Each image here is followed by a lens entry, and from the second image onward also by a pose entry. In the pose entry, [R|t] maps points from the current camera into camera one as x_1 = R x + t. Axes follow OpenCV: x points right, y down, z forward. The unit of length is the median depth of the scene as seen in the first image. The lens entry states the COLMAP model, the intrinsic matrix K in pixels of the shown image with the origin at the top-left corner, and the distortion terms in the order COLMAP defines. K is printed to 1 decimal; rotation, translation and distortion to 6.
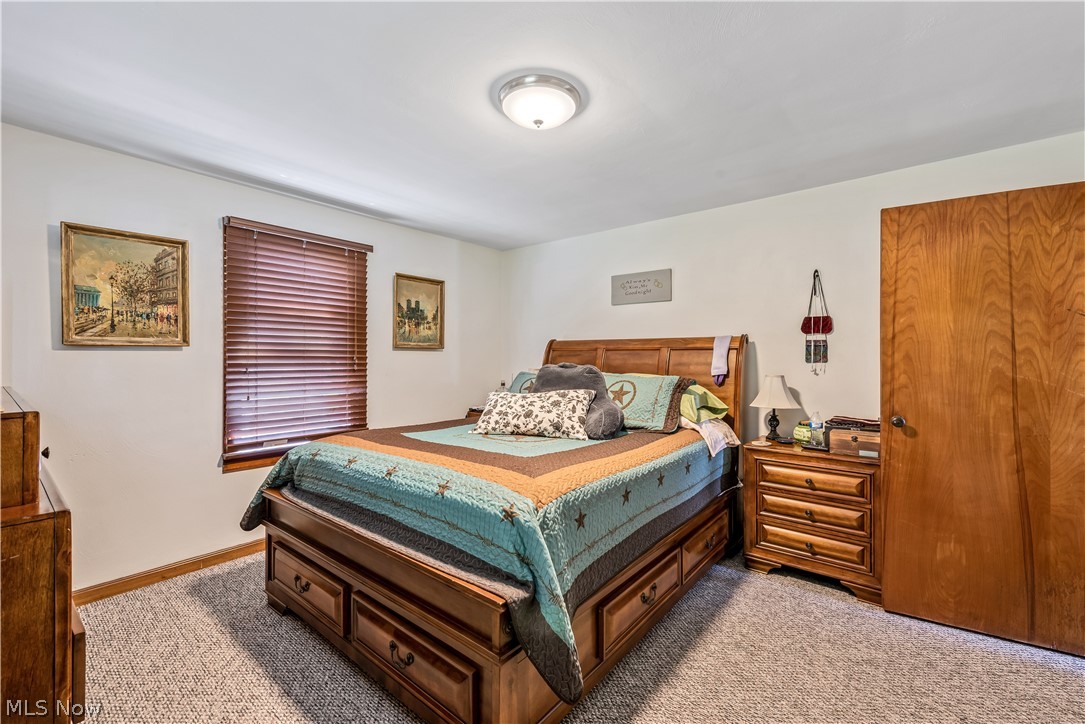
lens RADIAL K [[451.4, 0, 546.4], [0, 451.4, 356.2], [0, 0, 1]] dist [0.001143, 0.000036]
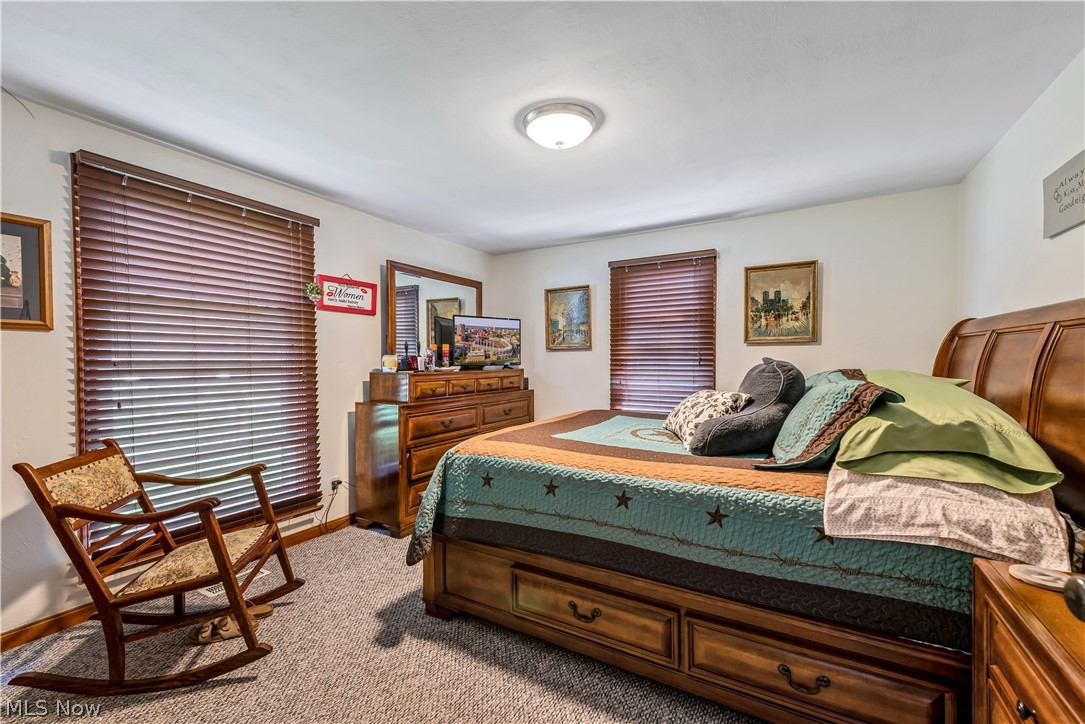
lens RADIAL K [[451.4, 0, 547.5], [0, 451.4, 365.6], [0, 0, 1]] dist [0.001143, 0.000036]
pose [[0.155156, 0.014344, -0.987786, 0.591314], [0.011518, 0.999800, 0.016328, 0.009500], [0.987823, -0.013911, 0.154960, 0.425218]]
